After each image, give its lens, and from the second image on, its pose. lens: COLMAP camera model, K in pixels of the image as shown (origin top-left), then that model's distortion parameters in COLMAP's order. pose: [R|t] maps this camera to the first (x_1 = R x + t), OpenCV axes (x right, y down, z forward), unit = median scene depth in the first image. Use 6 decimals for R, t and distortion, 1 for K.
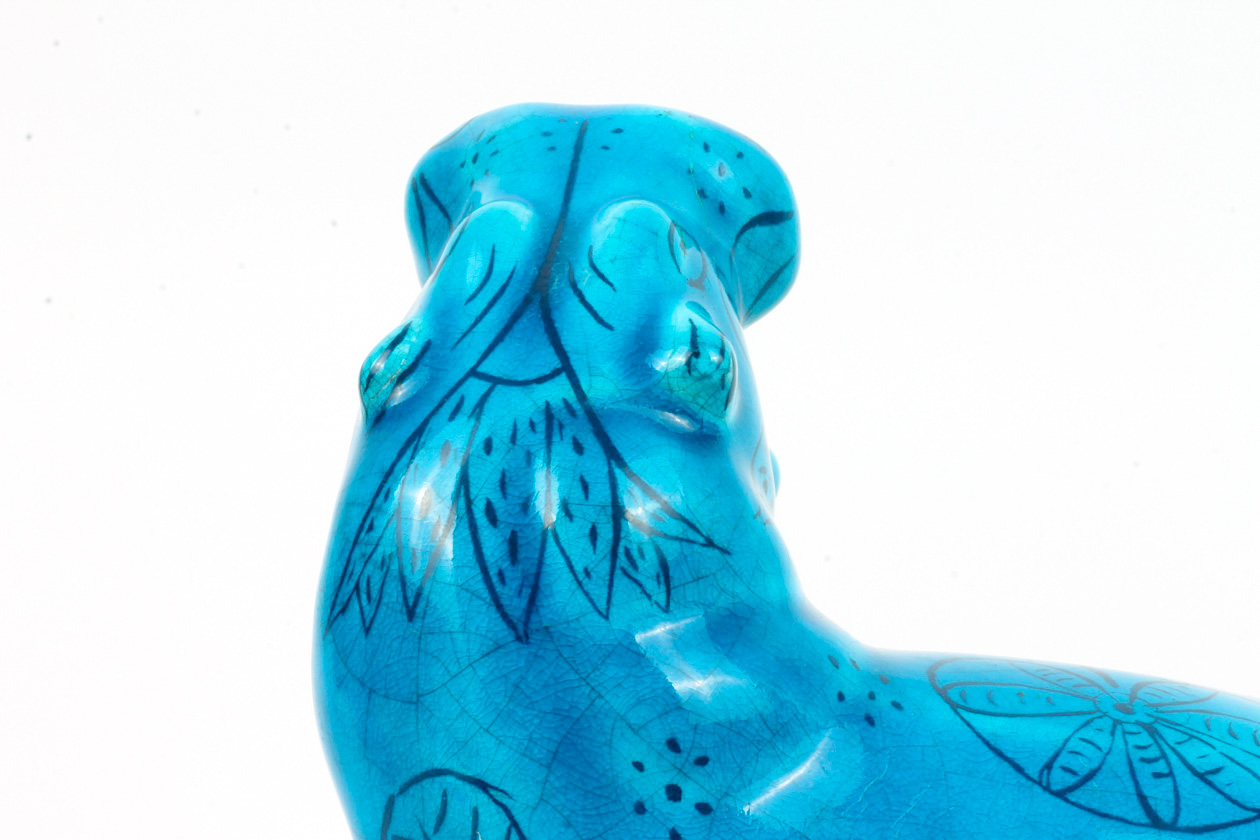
lens RADIAL K [[3336.3, 0, 630.0], [0, 3336.3, 420.0], [0, 0, 1]] dist [-0.112583, -1.670886]
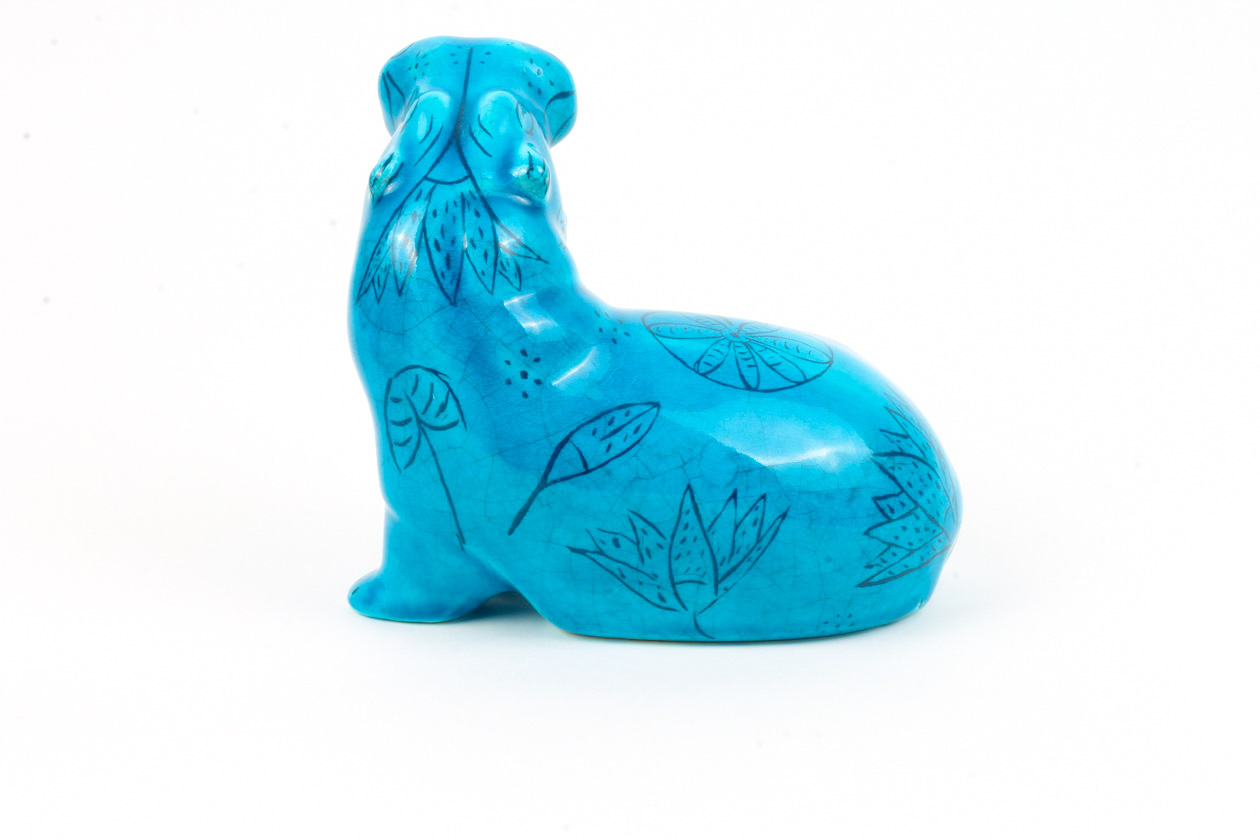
lens RADIAL K [[3336.3, 0, 630.0], [0, 3336.3, 420.0], [0, 0, 1]] dist [-0.112583, -1.670886]
pose [[0.996335, -0.011224, 0.084792, -0.099283], [0.002669, 0.994949, 0.100342, -0.073403], [-0.085490, -0.099748, 0.991333, -1.118571]]
